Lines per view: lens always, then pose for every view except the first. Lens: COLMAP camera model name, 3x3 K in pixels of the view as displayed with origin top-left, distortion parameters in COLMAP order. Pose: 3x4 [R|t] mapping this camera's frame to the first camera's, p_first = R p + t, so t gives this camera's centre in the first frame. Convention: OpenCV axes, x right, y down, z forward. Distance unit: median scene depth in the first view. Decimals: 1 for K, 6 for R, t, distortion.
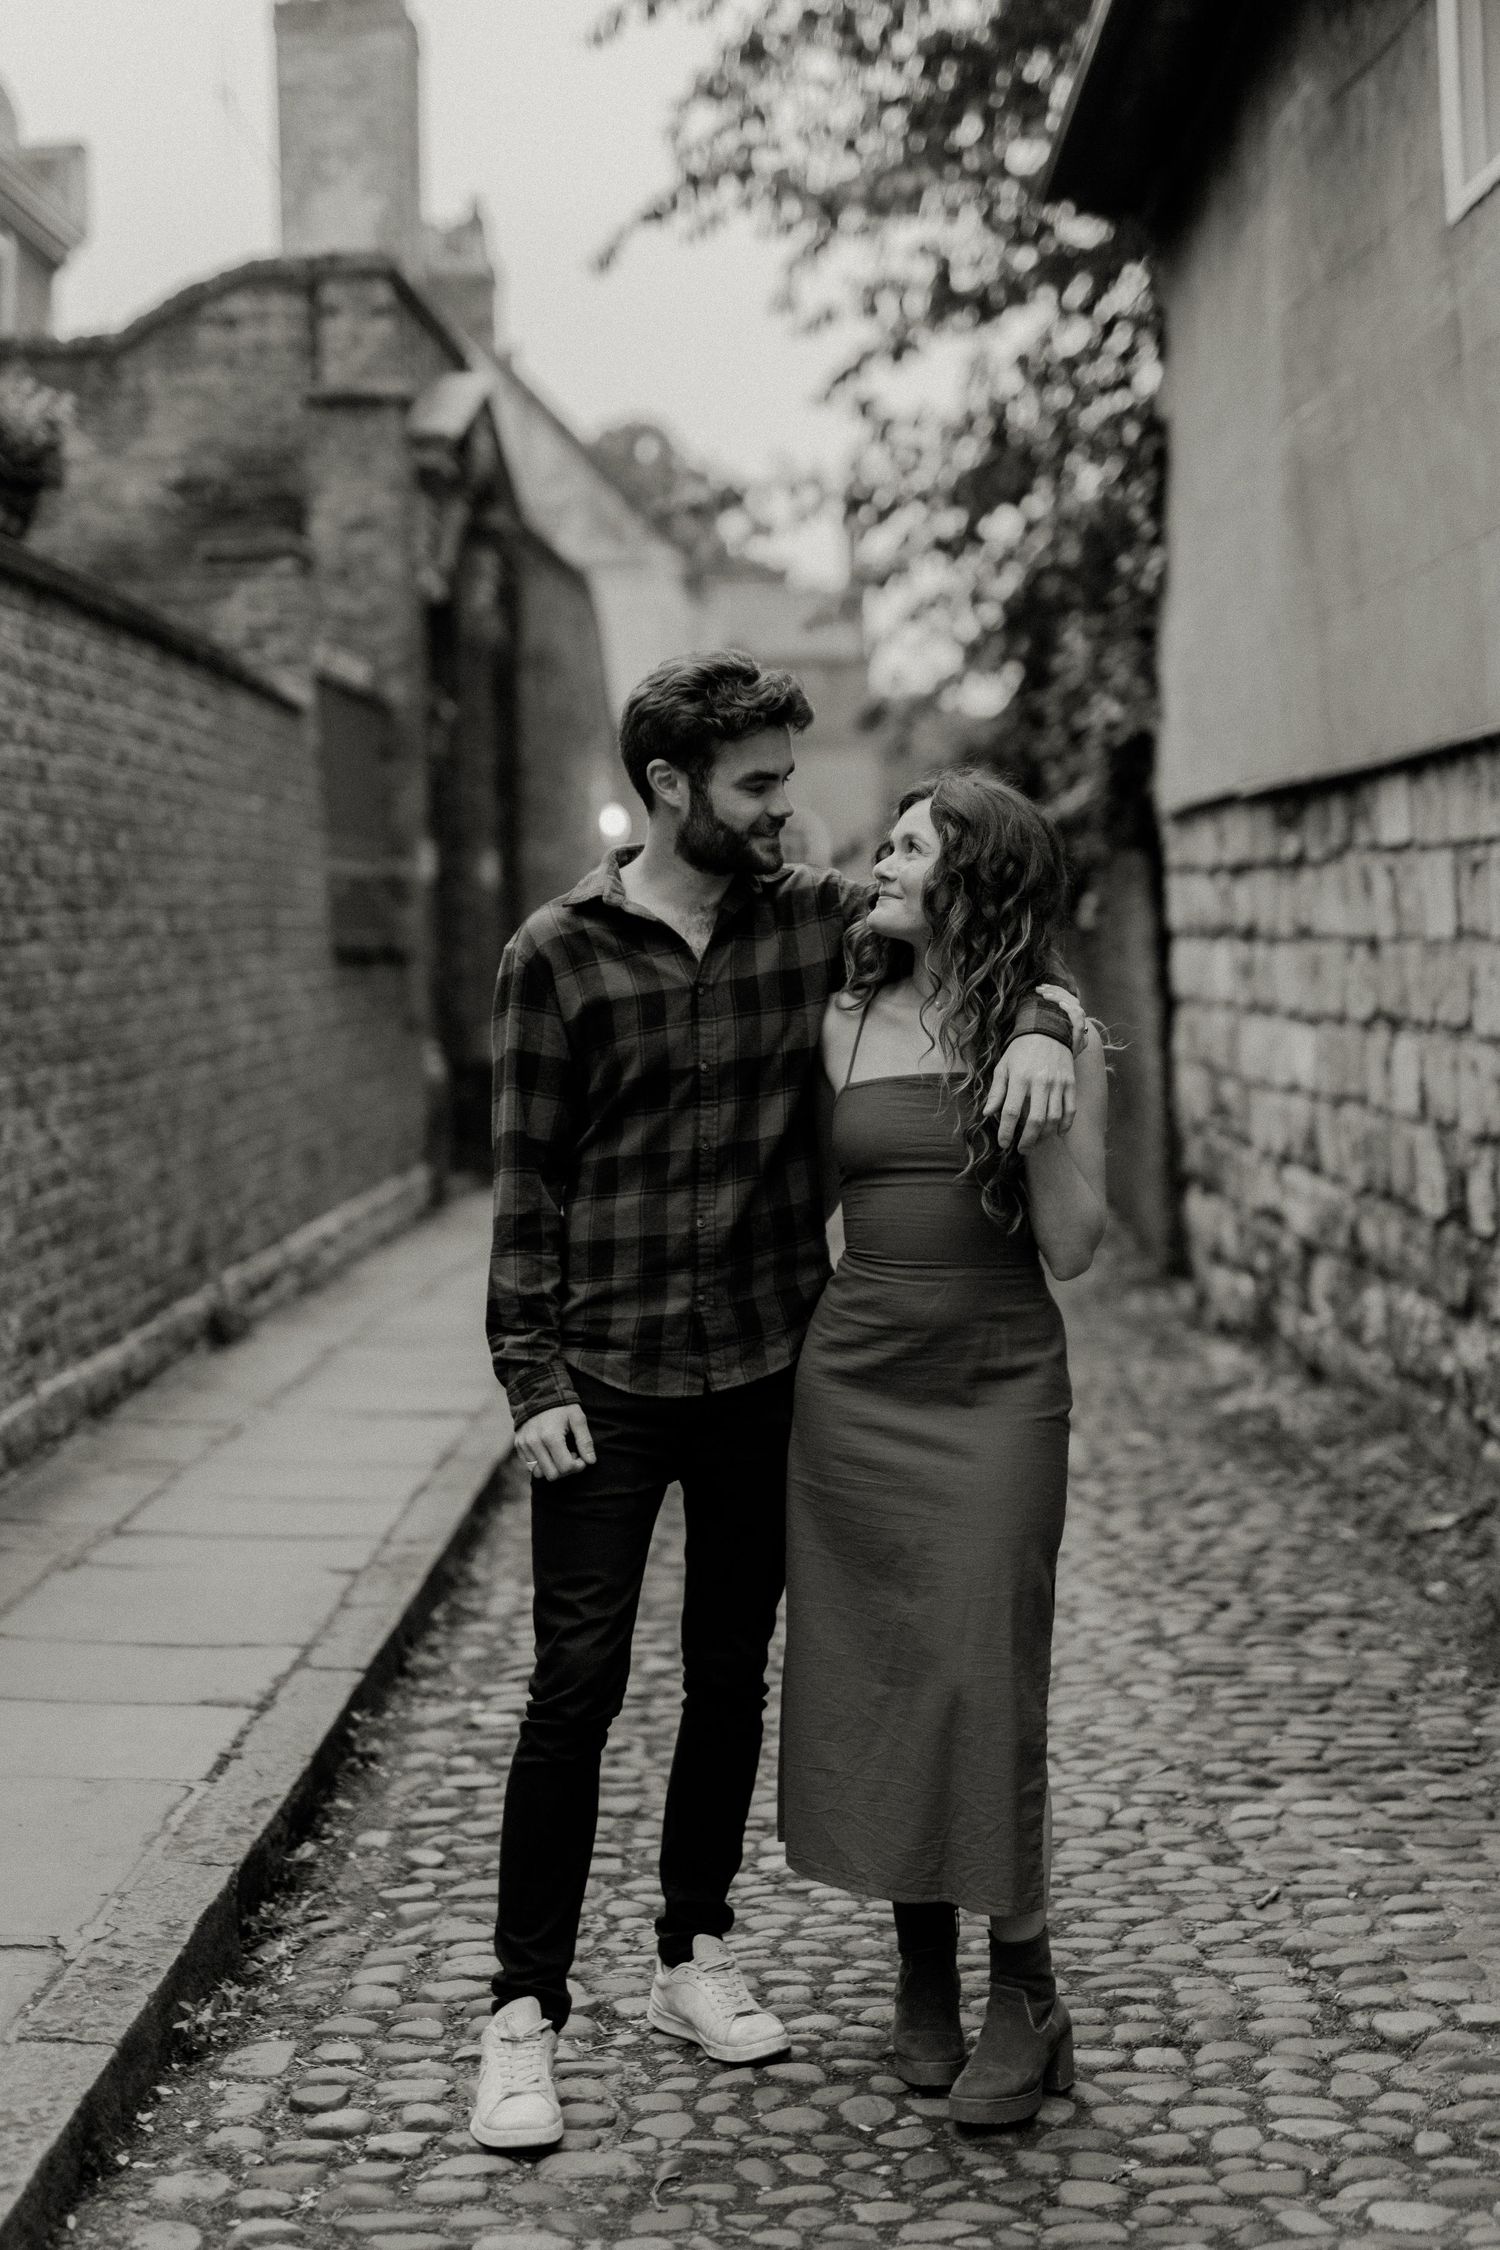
lens RADIAL K [[3134.6, 0, 750.0], [0, 3134.6, 1125.0], [0, 0, 1]] dist [0.035691, 0.118079]
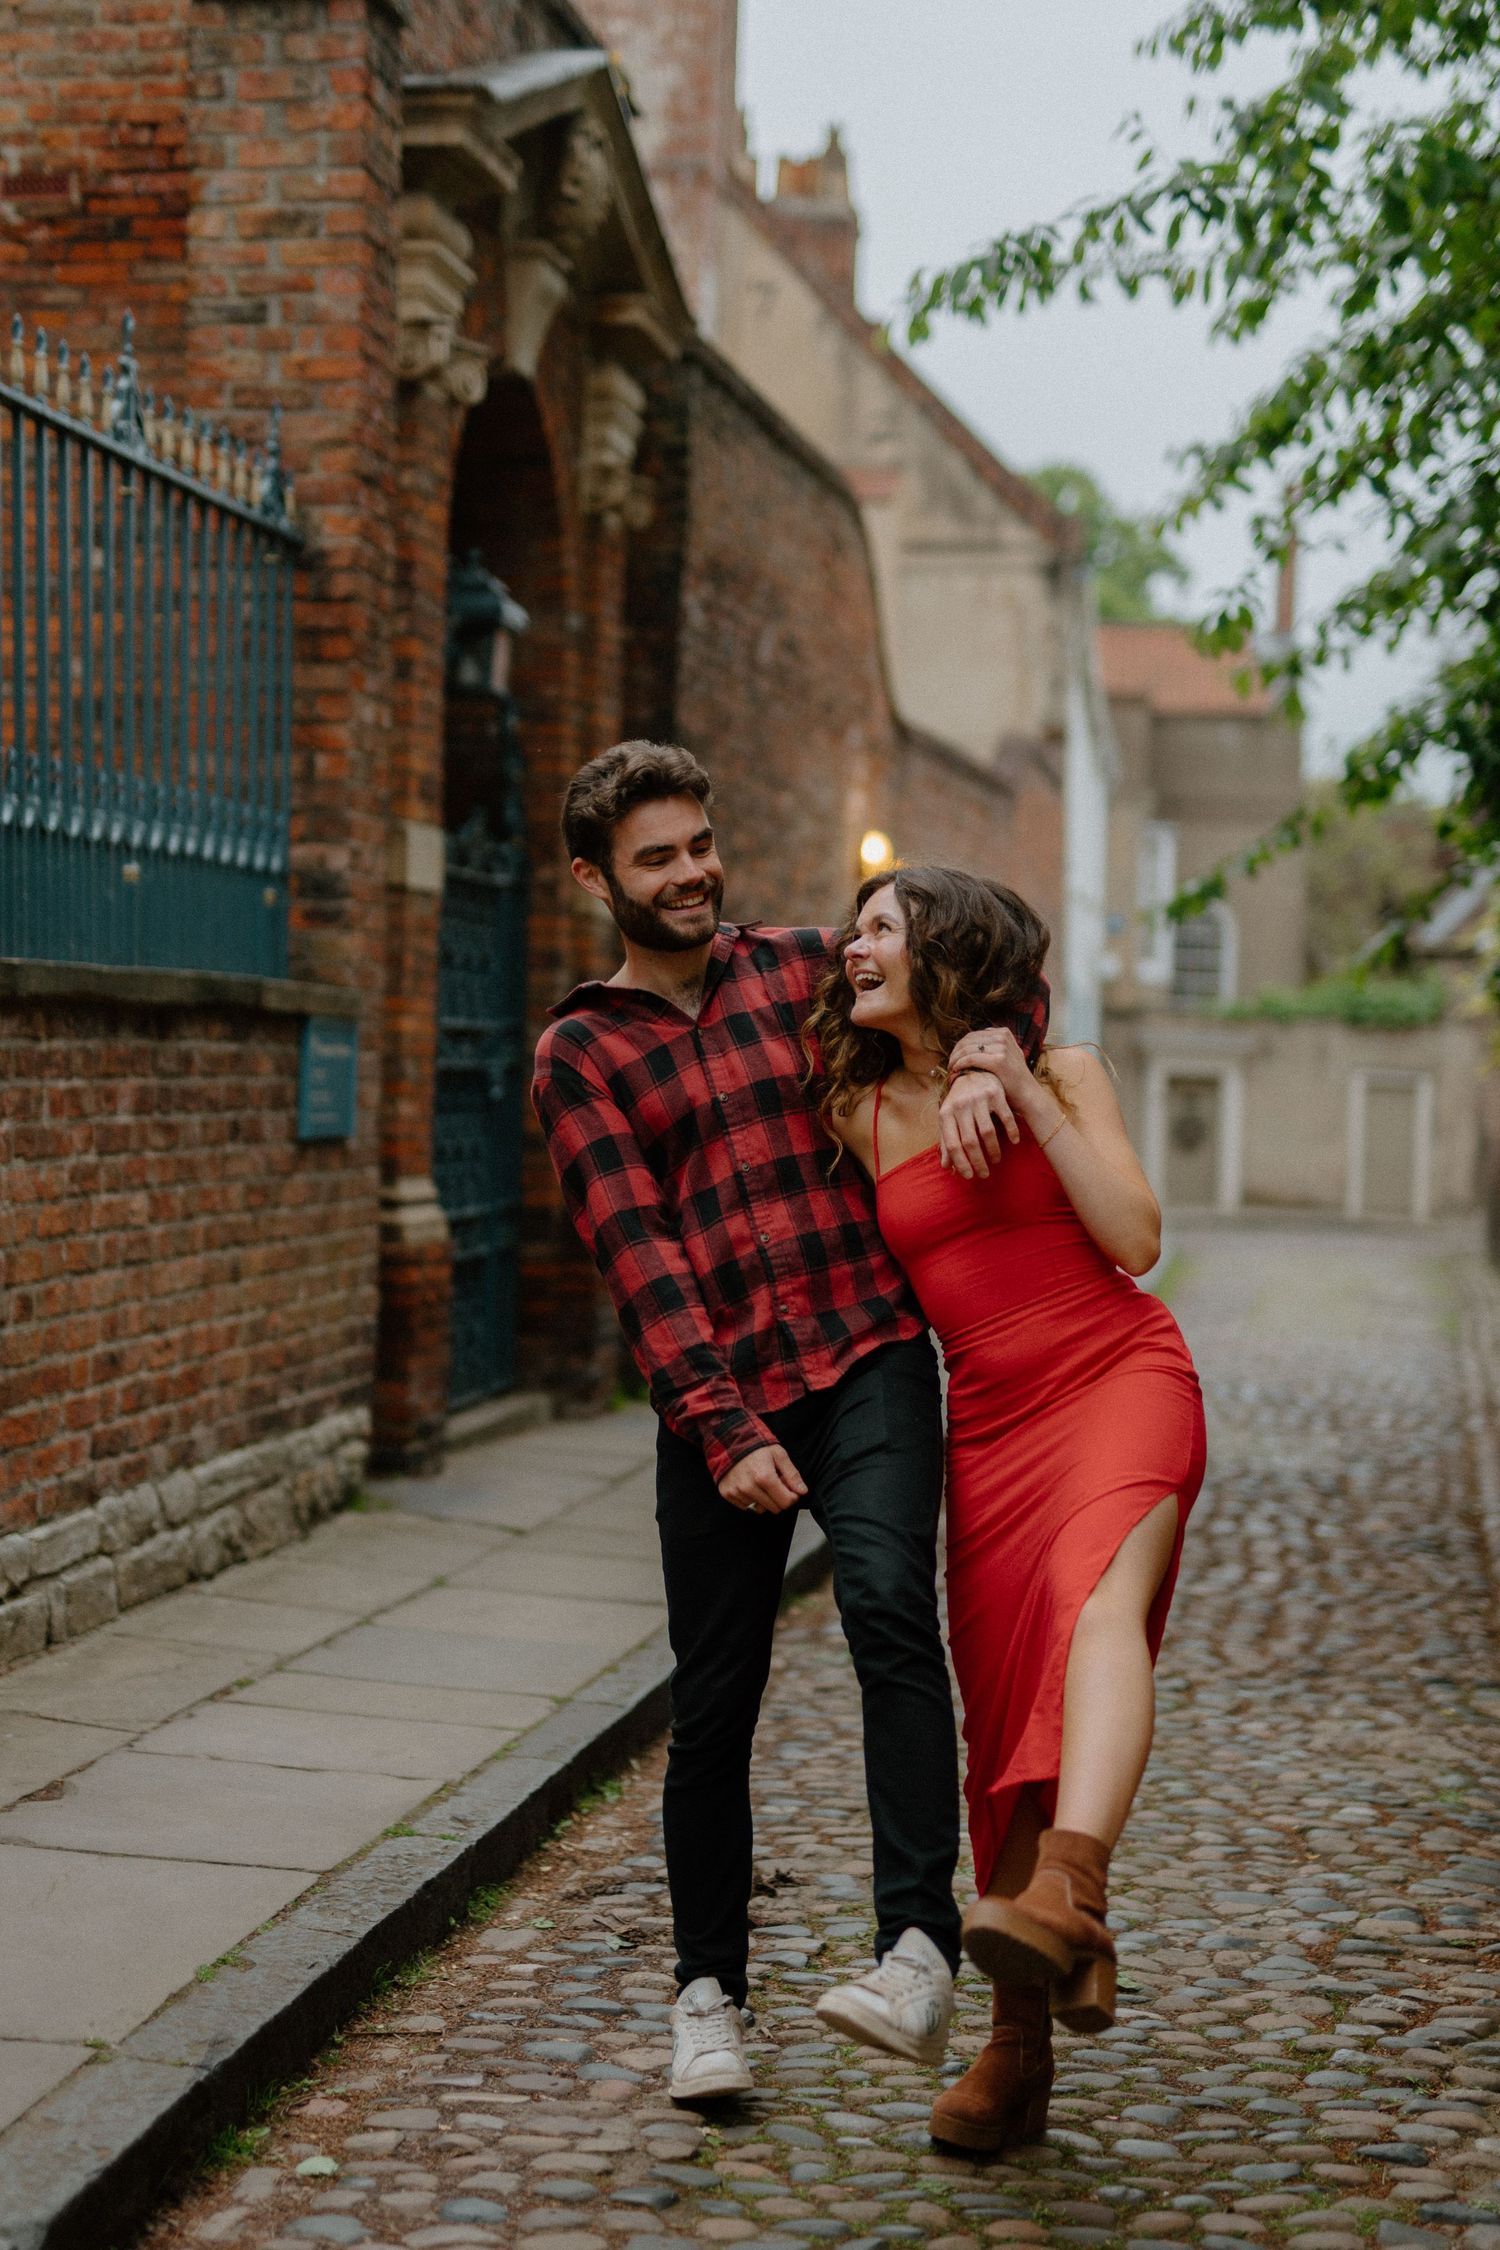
lens RADIAL K [[3359.4, 0, 783.7], [0, 3359.4, 1124.0], [0, 0, 1]] dist [0.025836, -0.006085]
pose [[0.992981, 0.039061, -0.111636, 0.062913], [-0.042779, 0.998600, -0.031098, -0.043908], [0.110265, 0.035655, 0.993262, 0.869622]]
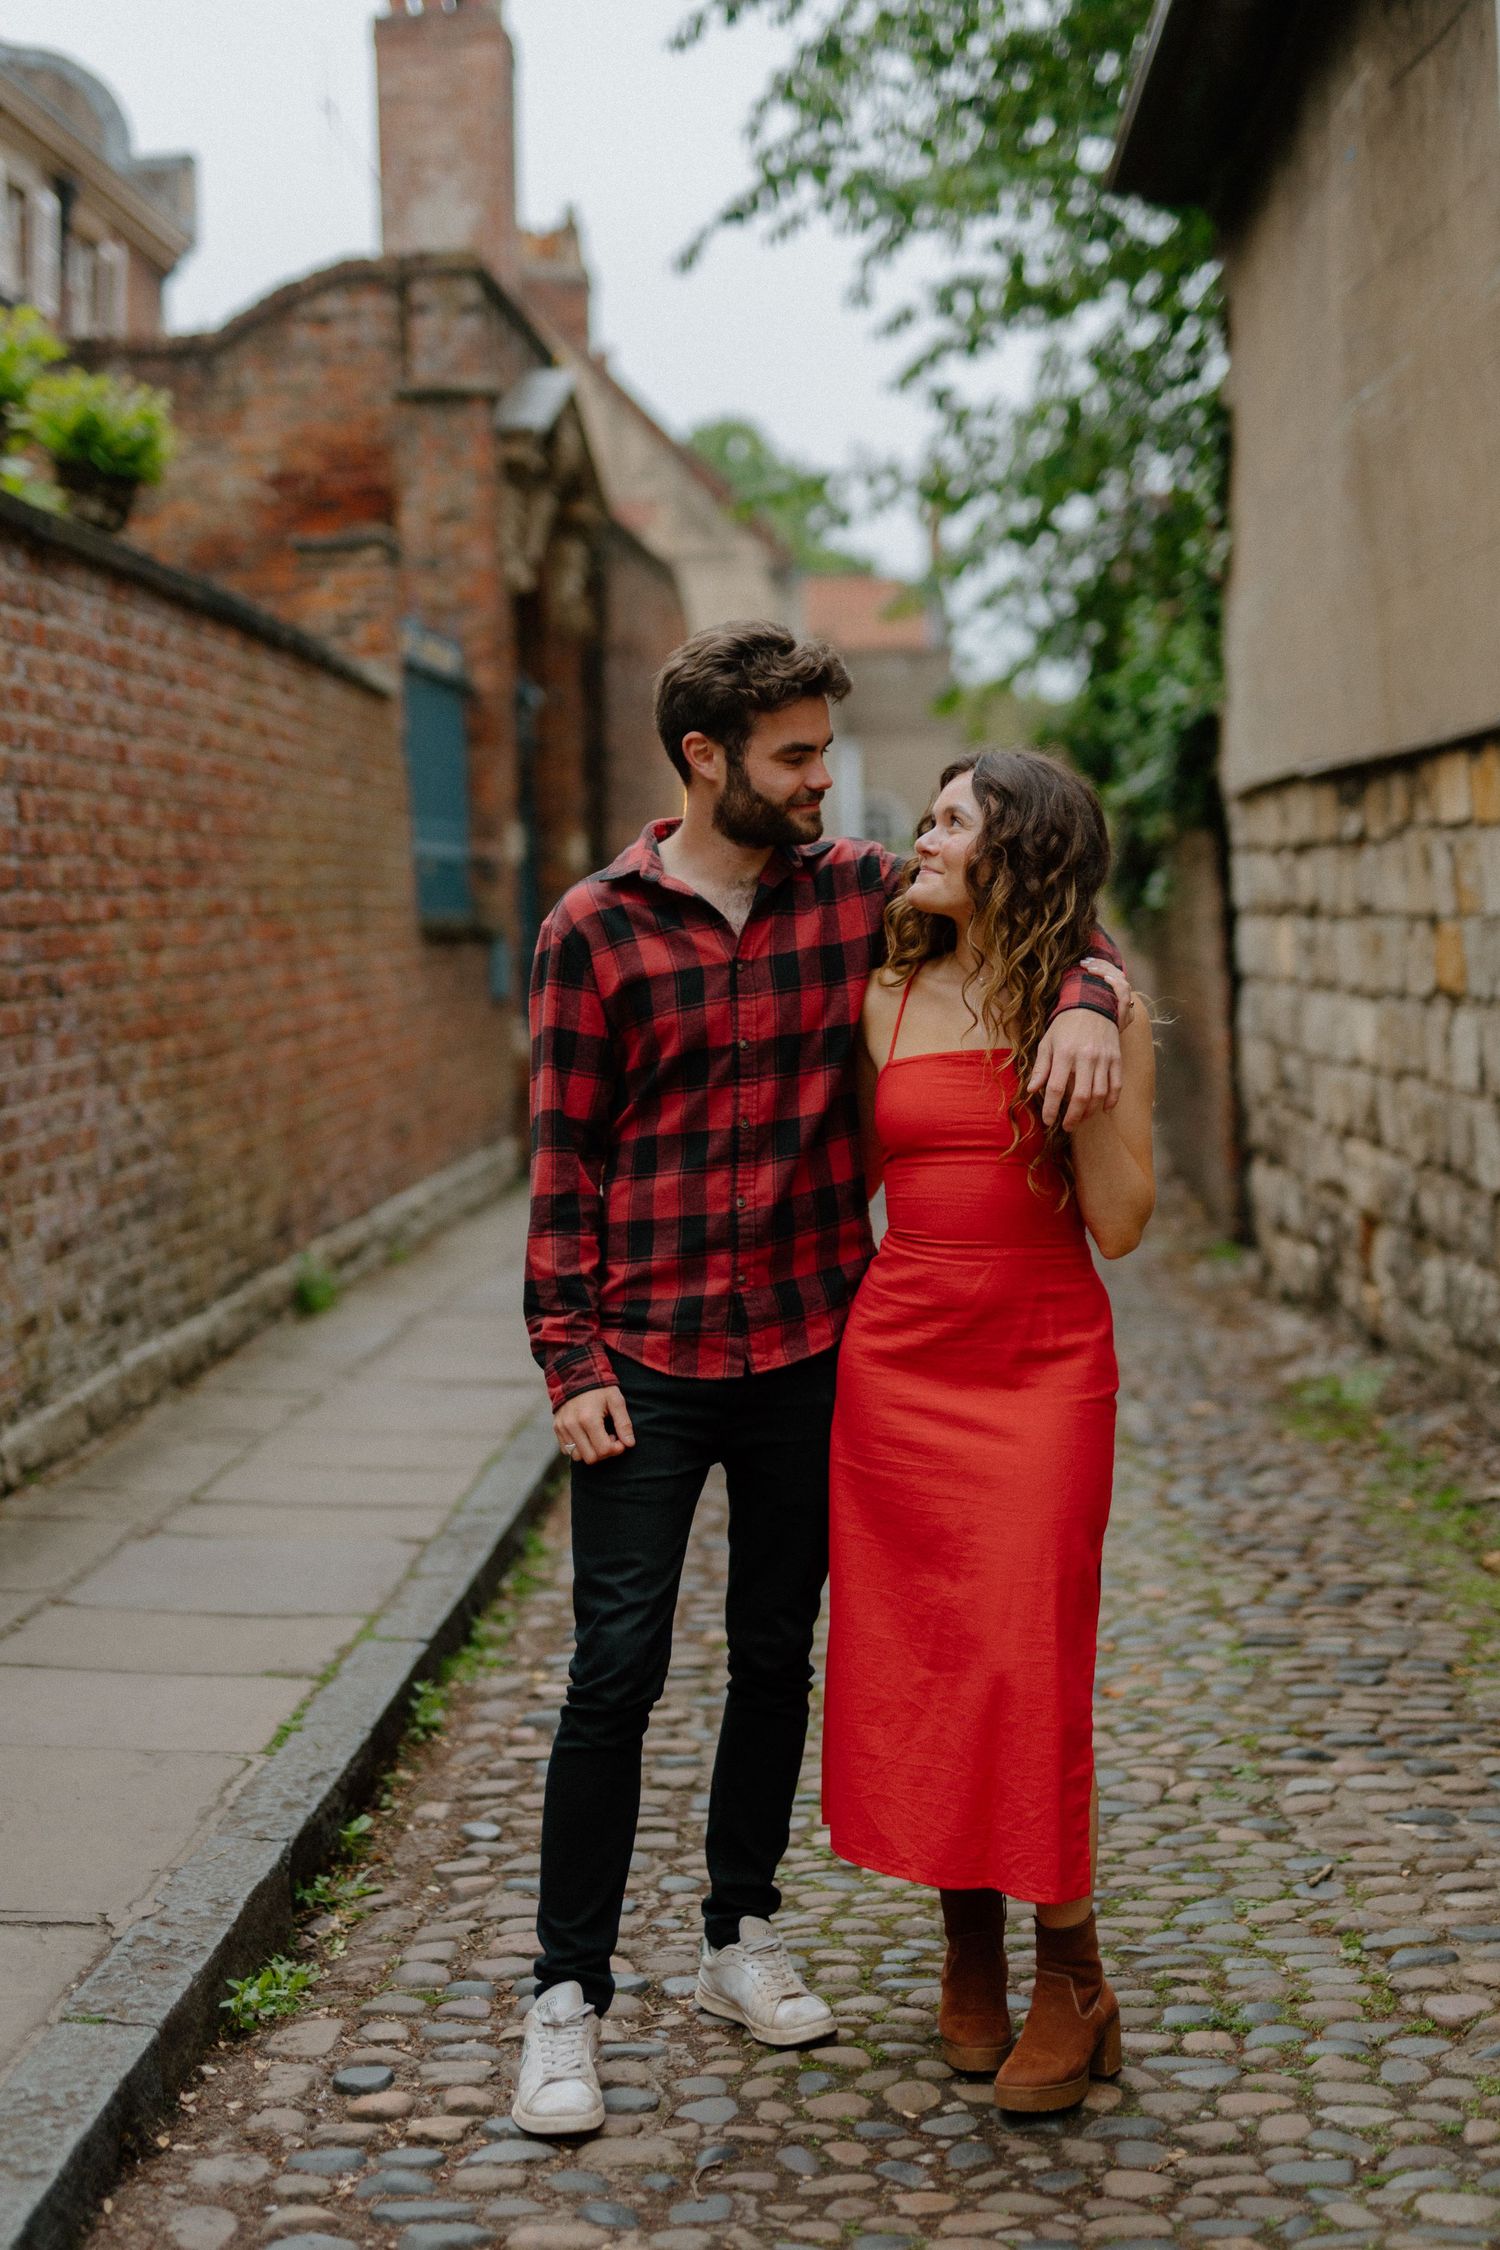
lens RADIAL K [[3012.4, 0, 785.7], [0, 3012.4, 1127.6], [0, 0, 1]] dist [0.028155, 0.016770]
pose [[0.999849, -0.001324, -0.017351, 0.006295], [0.001495, 0.999950, 0.009842, -0.000676], [0.017337, -0.009866, 0.999801, 0.022233]]
